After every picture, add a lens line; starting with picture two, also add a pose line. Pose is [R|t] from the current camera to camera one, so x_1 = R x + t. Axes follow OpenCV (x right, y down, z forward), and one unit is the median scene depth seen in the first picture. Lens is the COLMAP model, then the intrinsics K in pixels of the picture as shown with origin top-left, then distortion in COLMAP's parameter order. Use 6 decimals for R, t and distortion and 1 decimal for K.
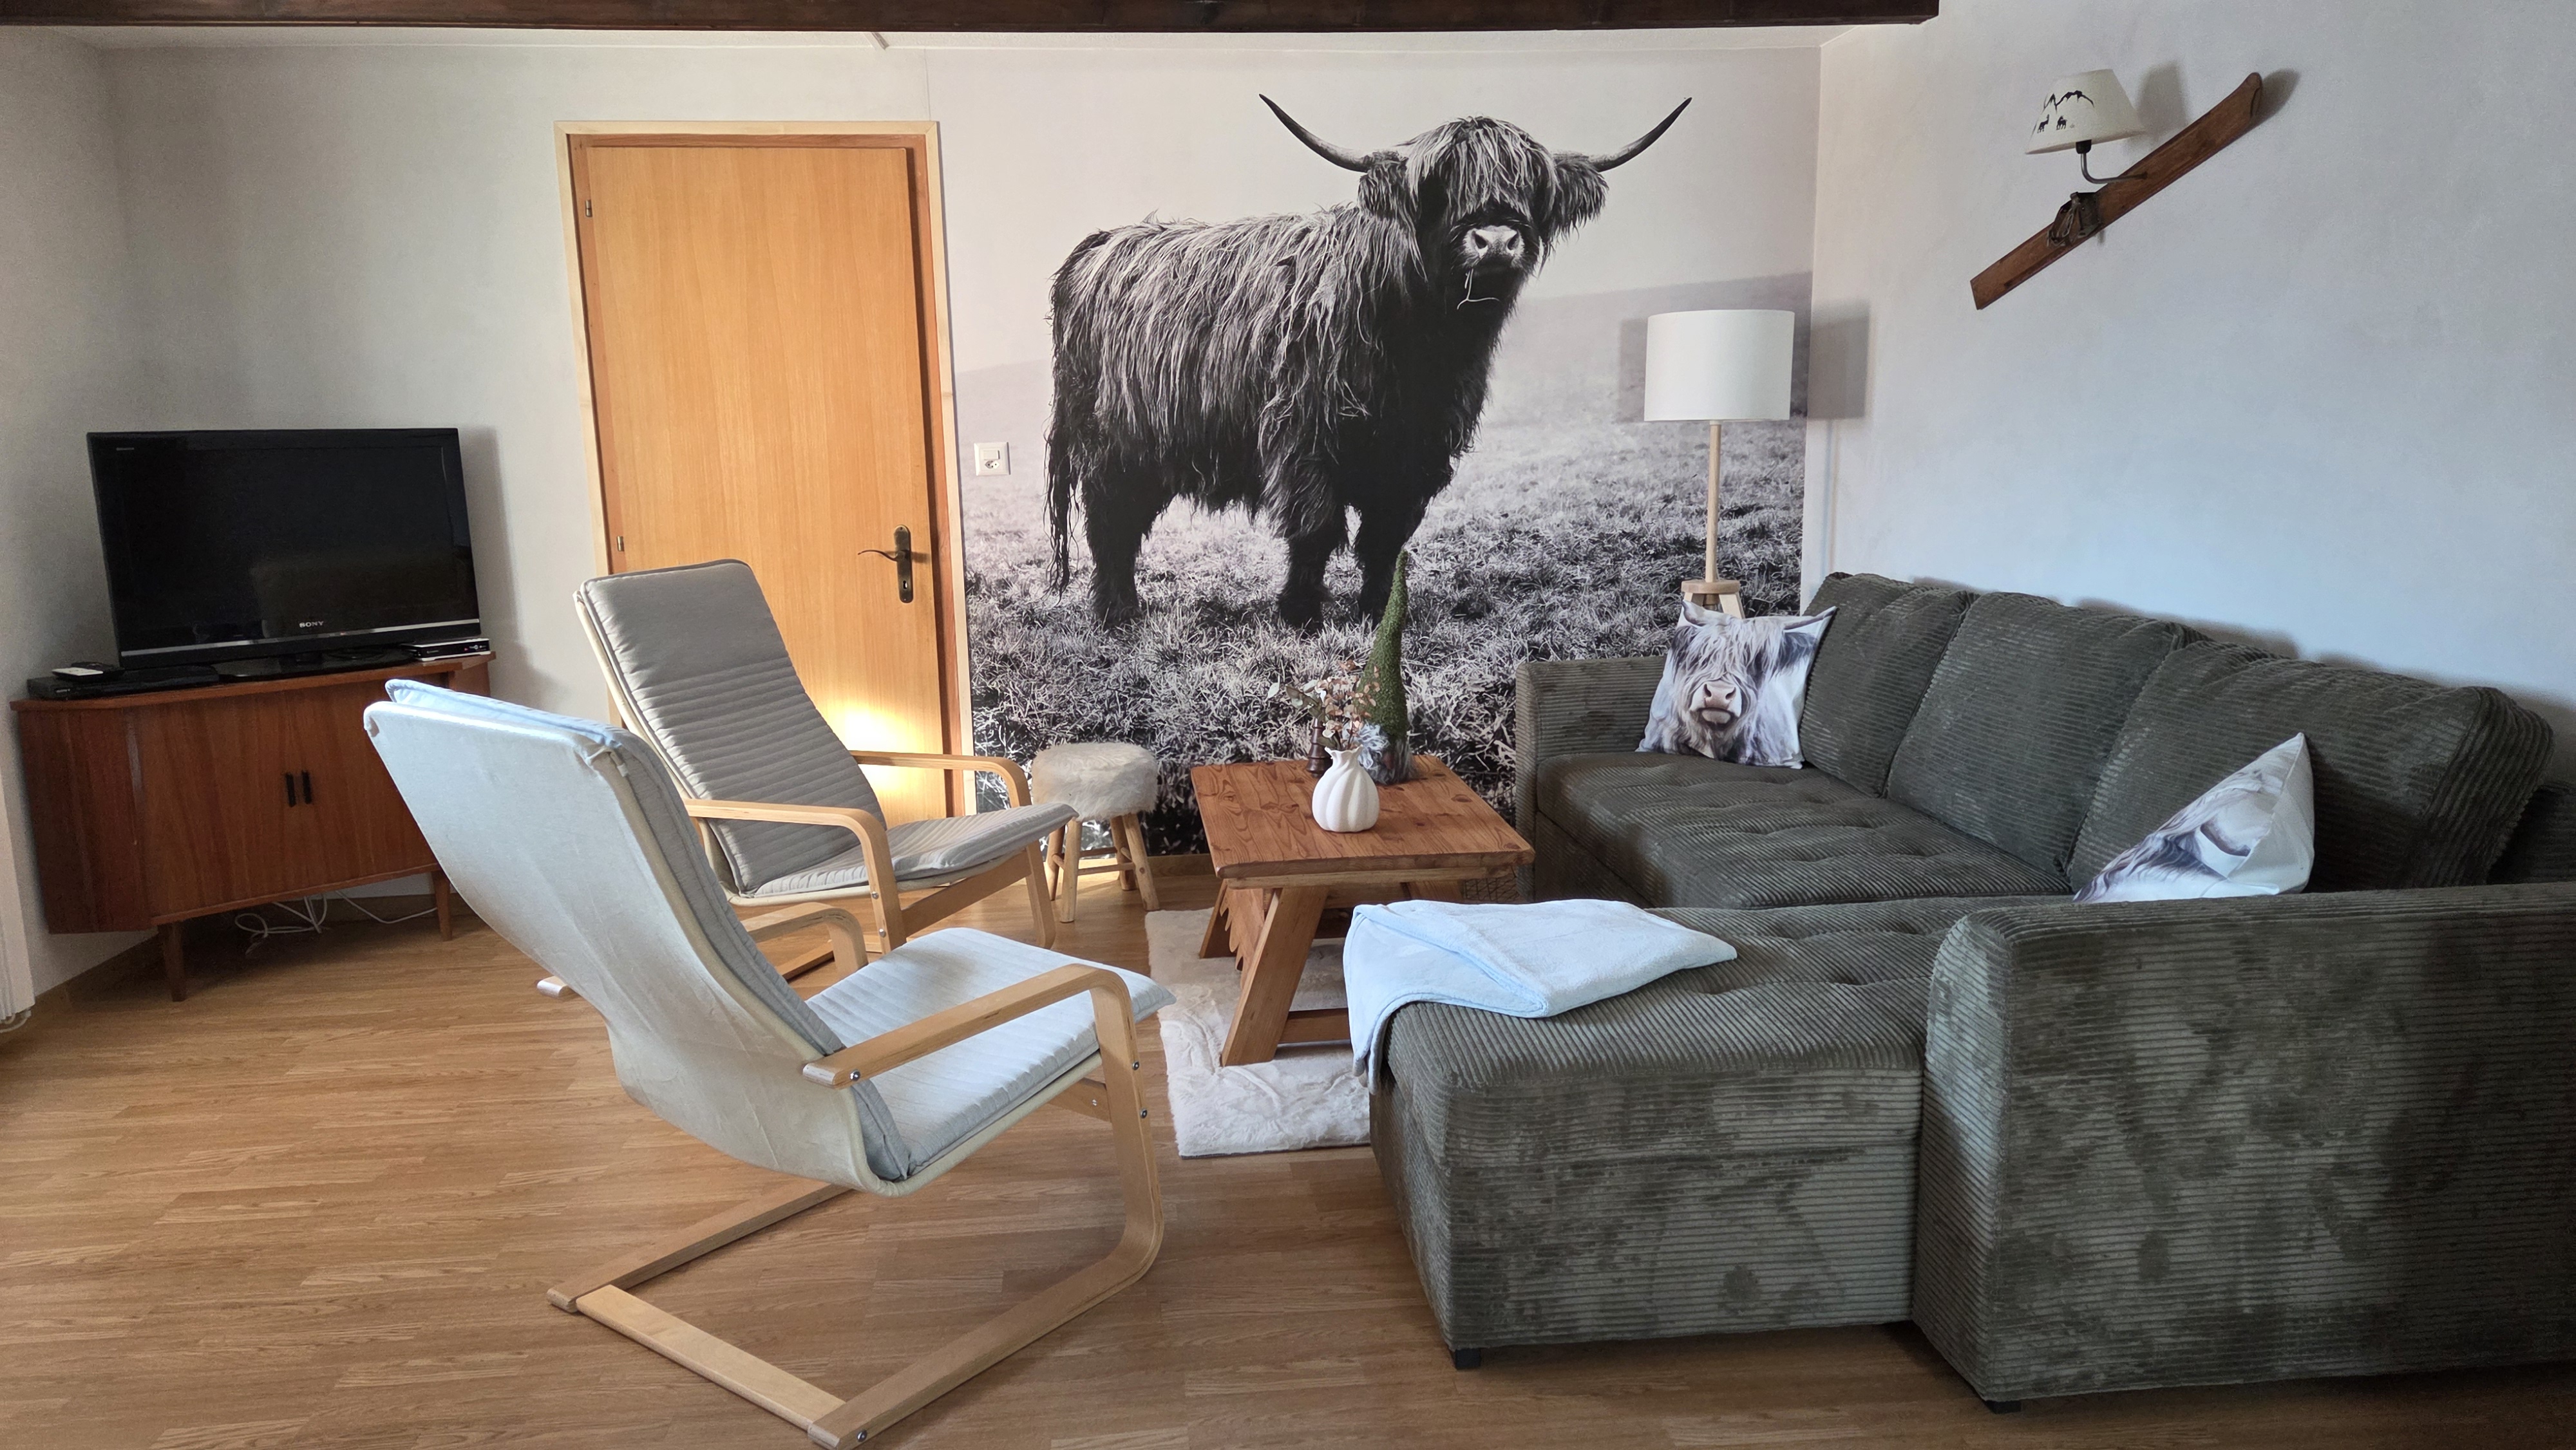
lens RADIAL K [[1725.6, 0, 1276.8], [0, 1725.6, 740.0], [0, 0, 1]] dist [0.071103, -0.059692]
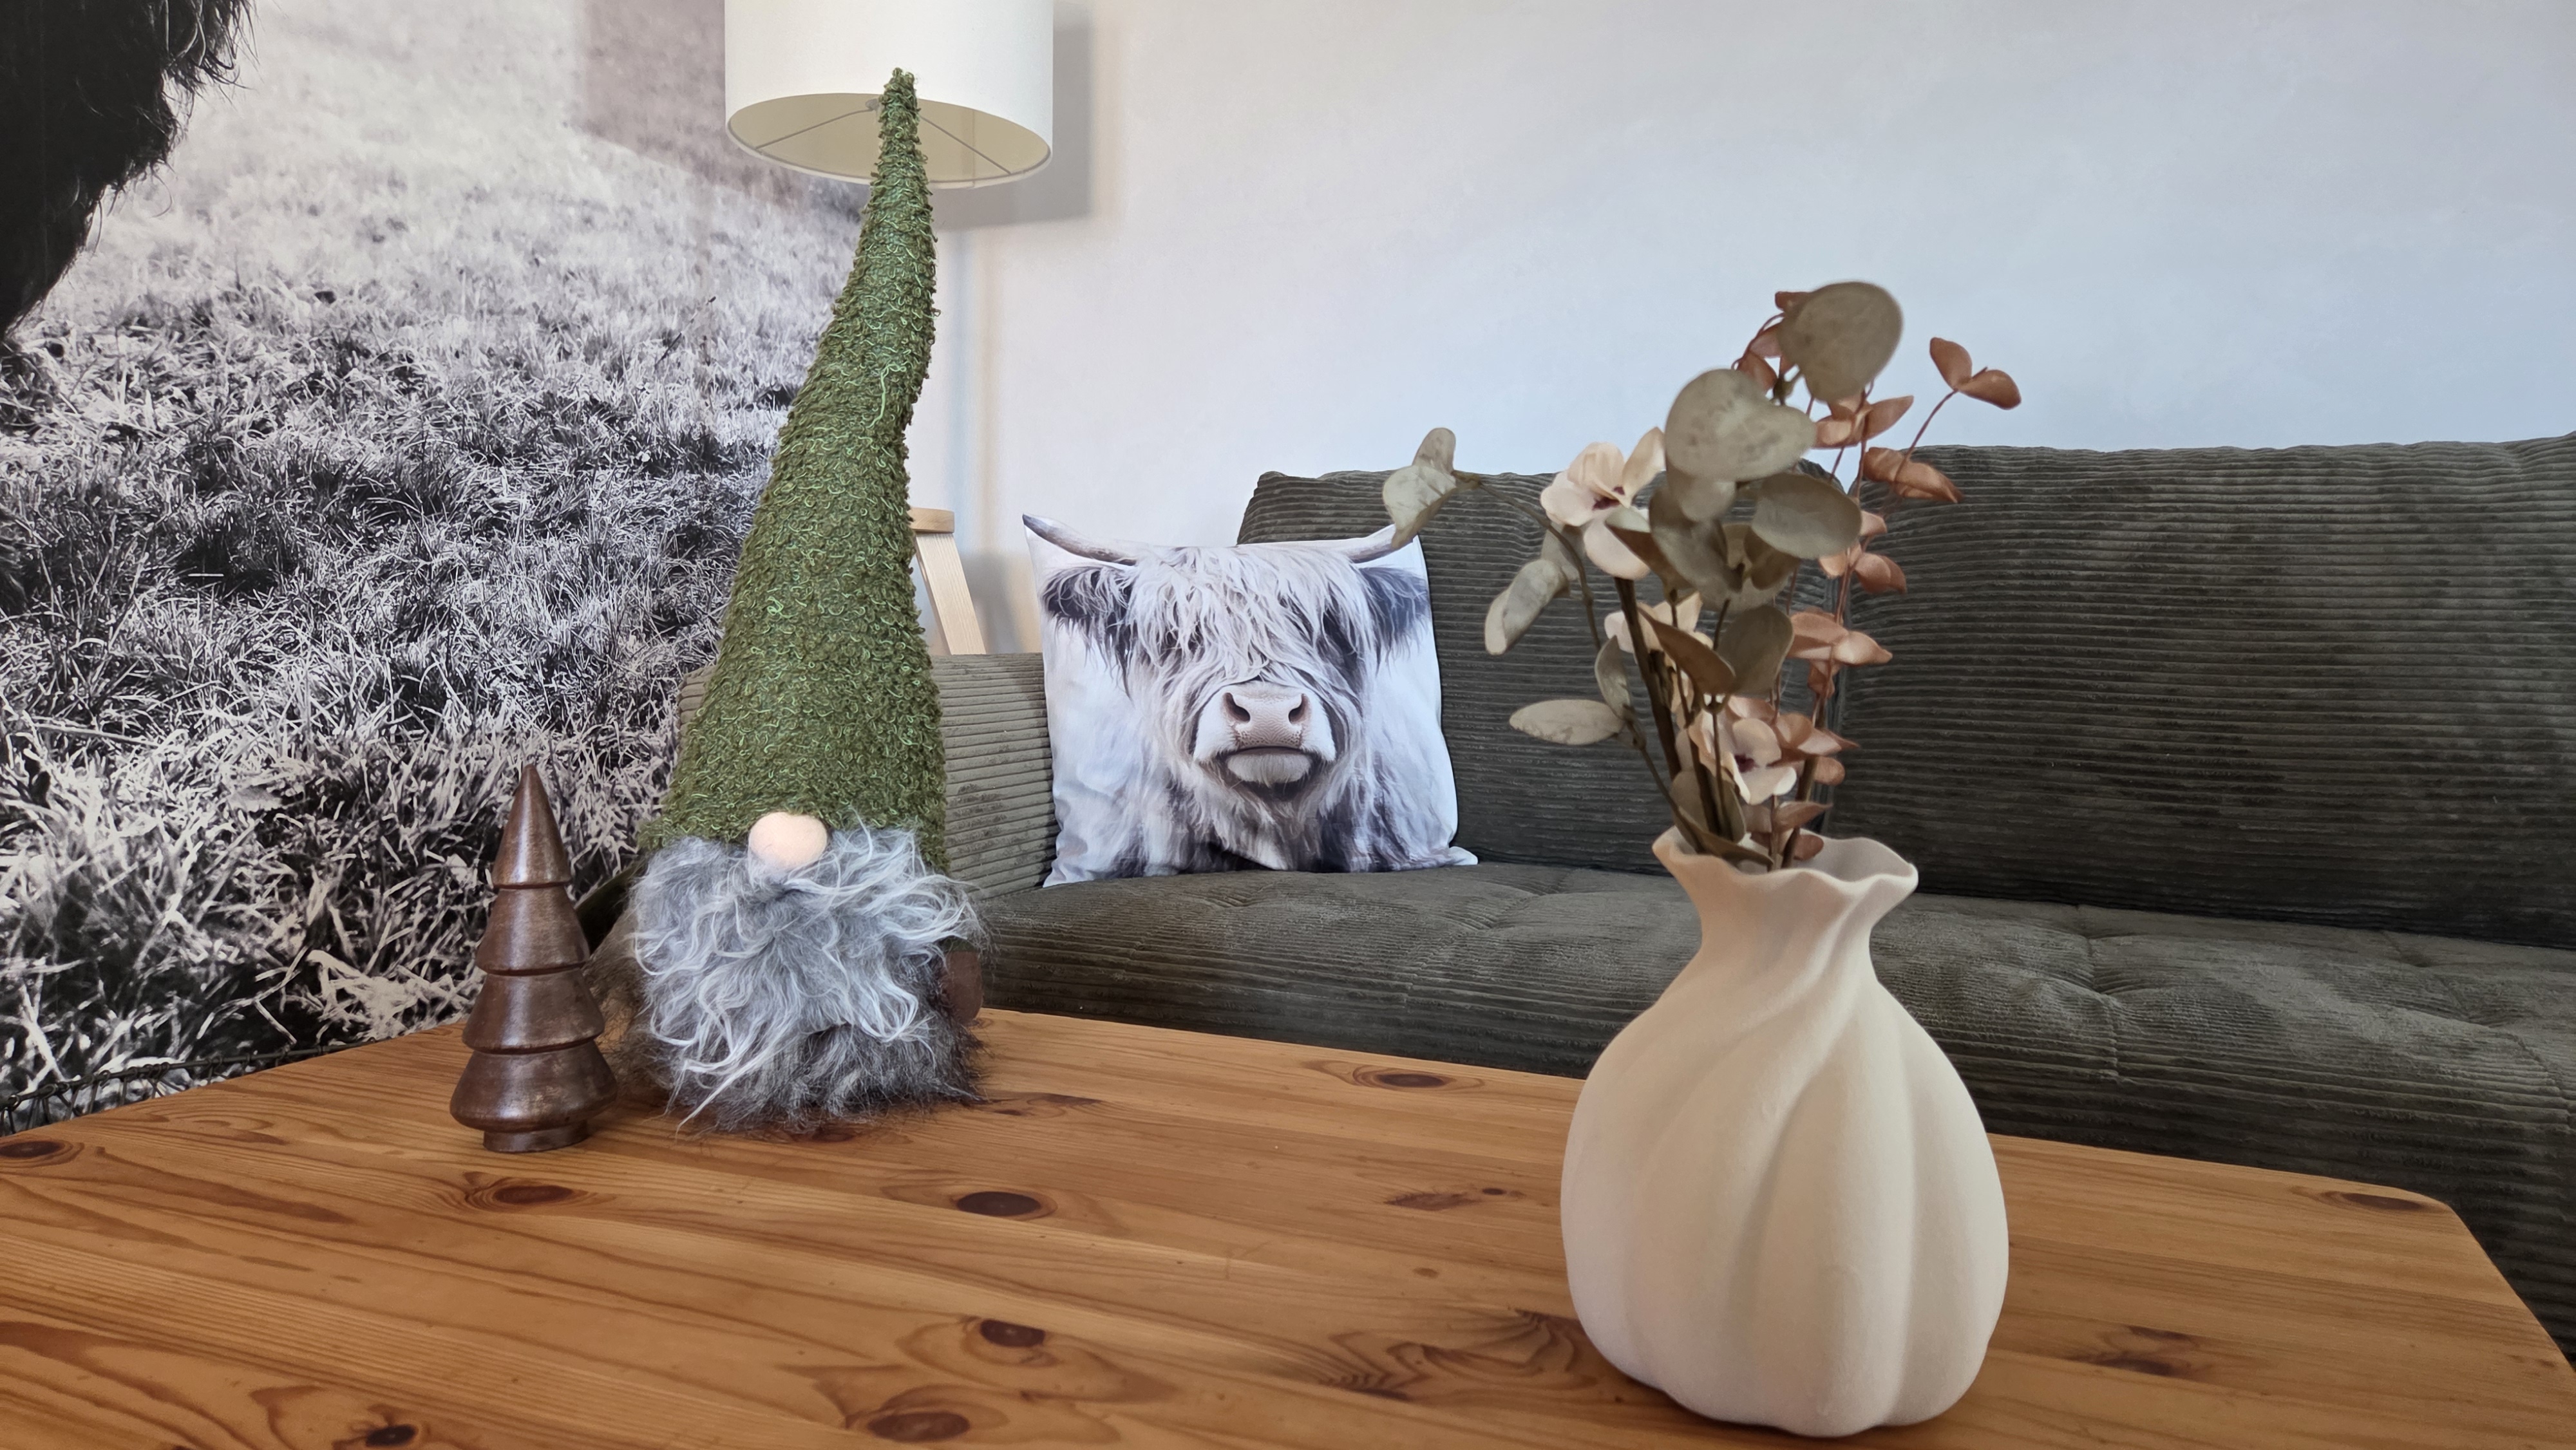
lens RADIAL K [[1725.6, 0, 1286.3], [0, 1725.6, 713.0], [0, 0, 1]] dist [0.071103, -0.059692]
pose [[0.476778, -0.015853, 0.878881, -0.088308], [0.127853, 0.990455, -0.051493, -0.004092], [-0.869676, 0.136919, 0.474255, 0.680716]]
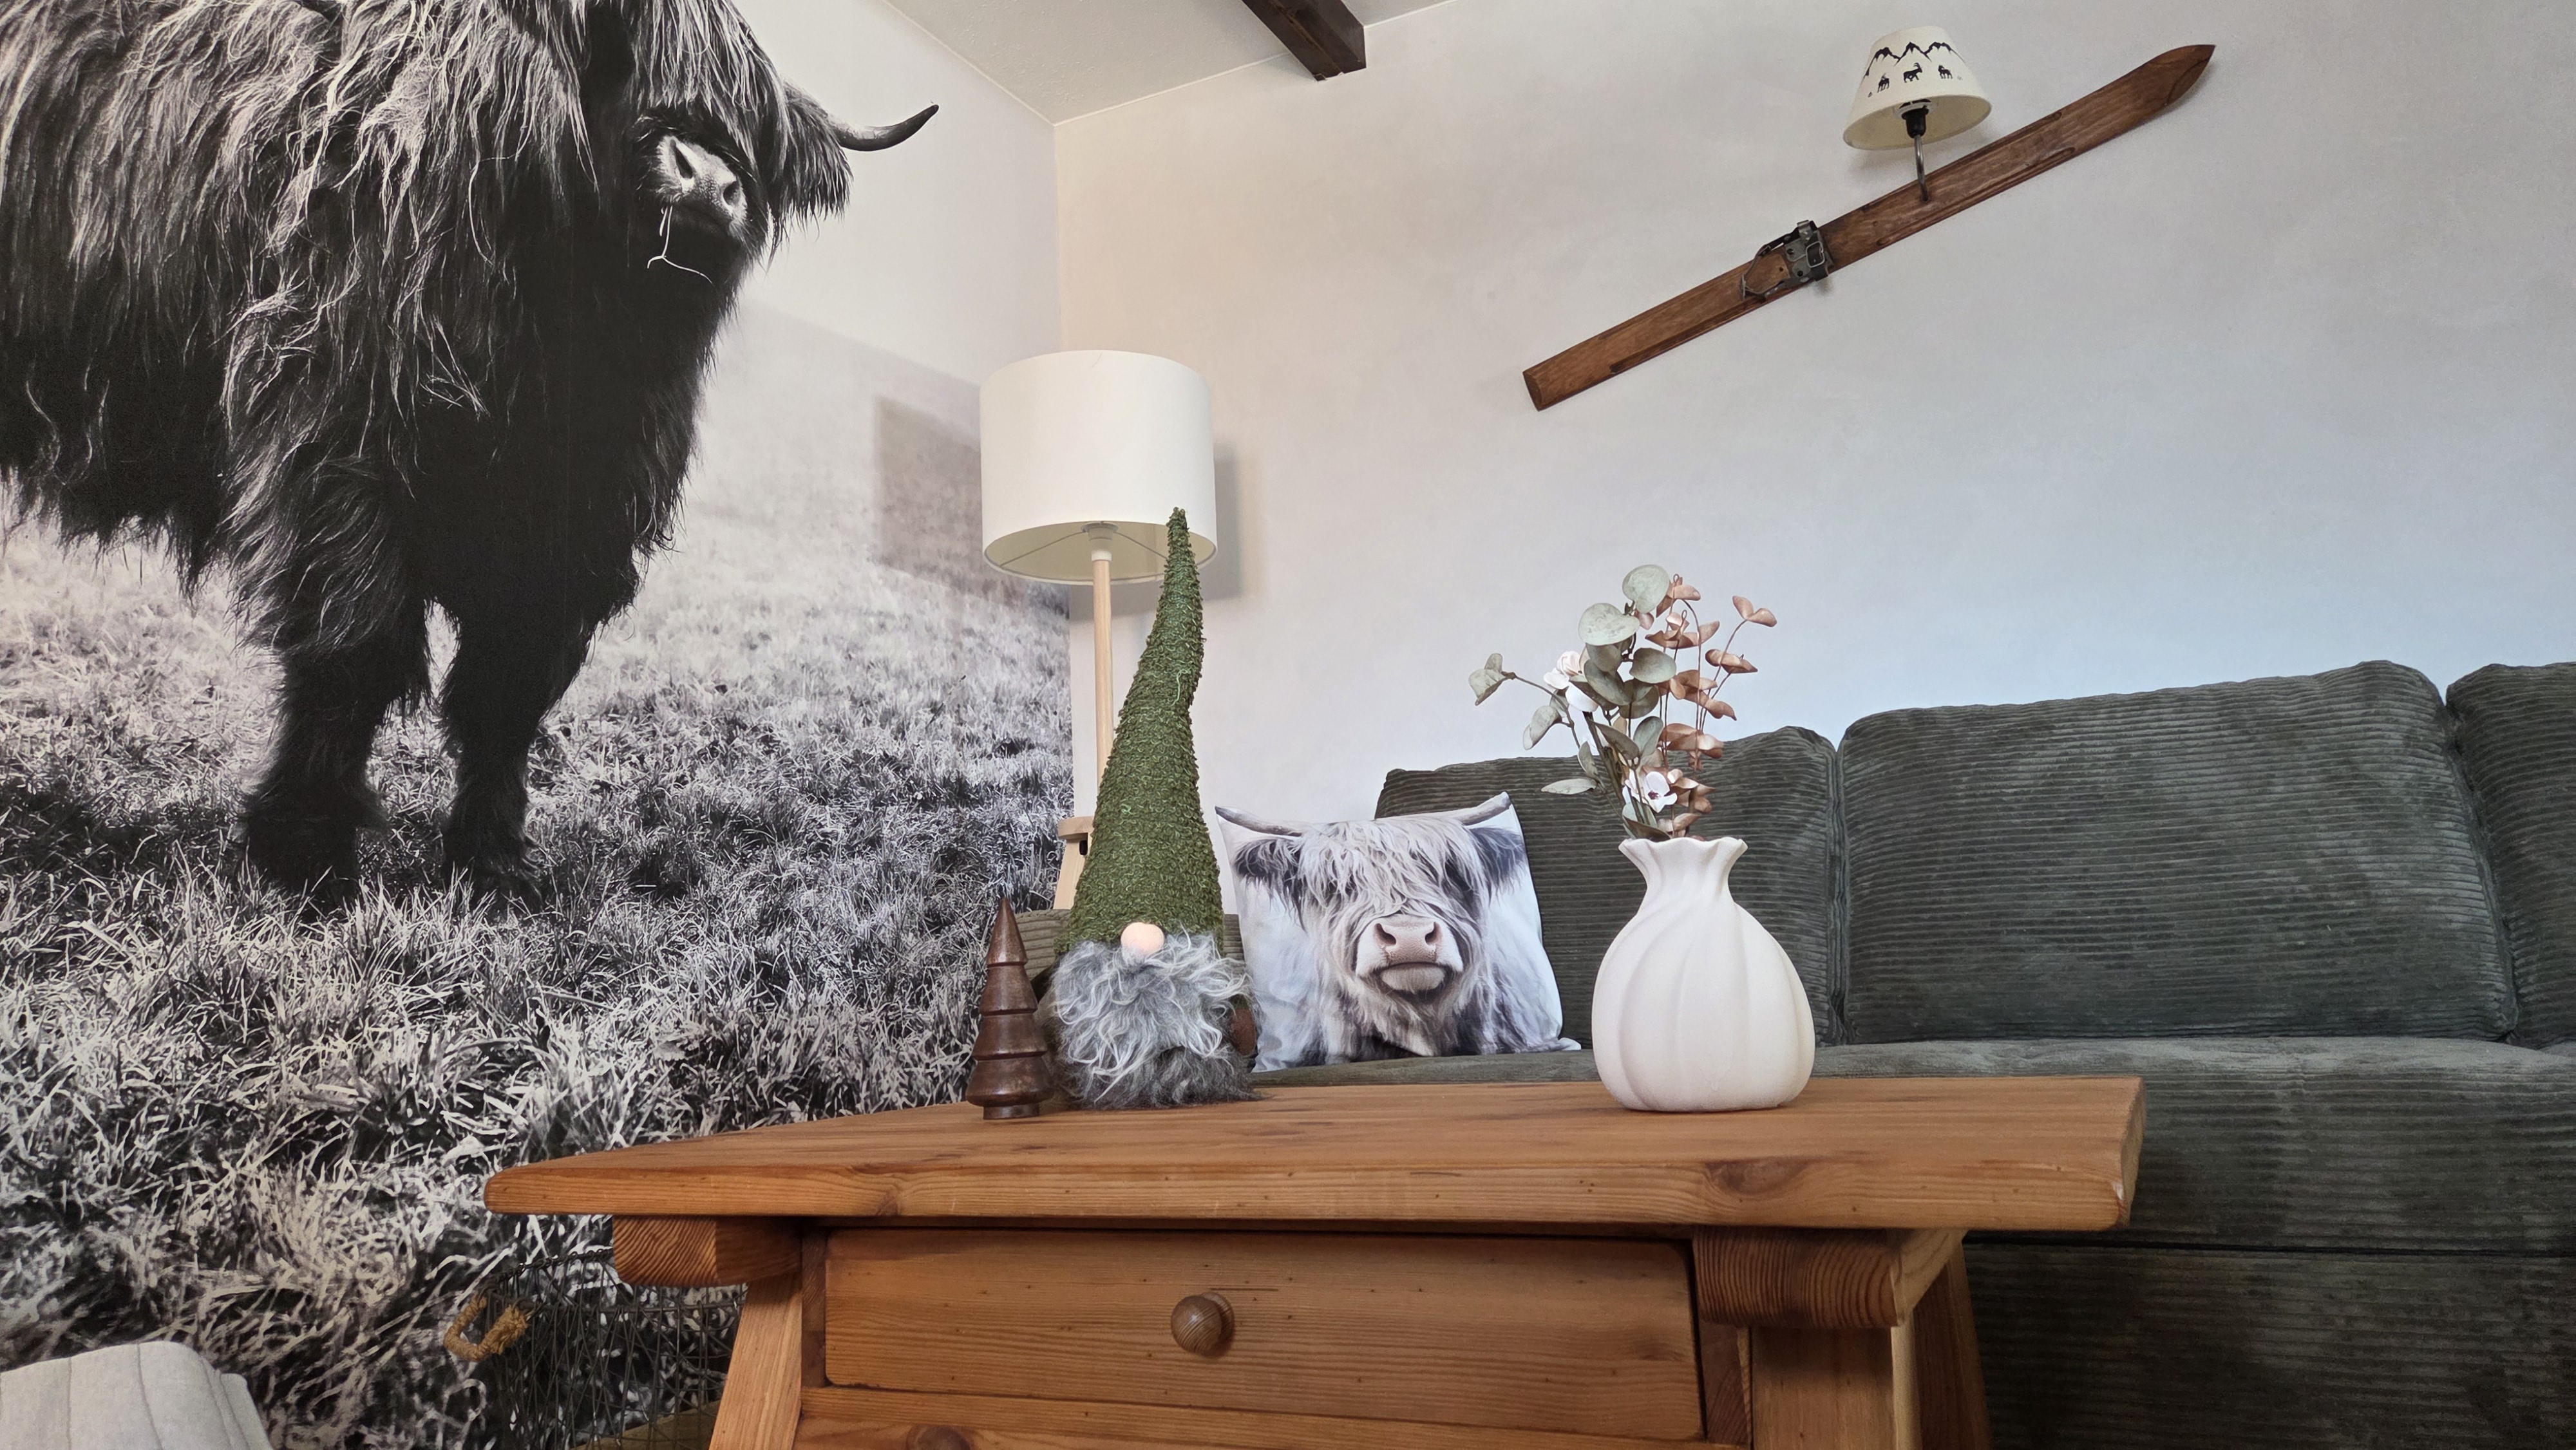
lens RADIAL K [[1725.6, 0, 1305.7], [0, 1725.6, 705.2], [0, 0, 1]] dist [0.071103, -0.059692]
pose [[0.528232, 0.137770, 0.837849, -0.194591], [0.184172, 0.944668, -0.271448, 0.039293], [-0.828886, 0.297695, 0.473630, 0.634636]]
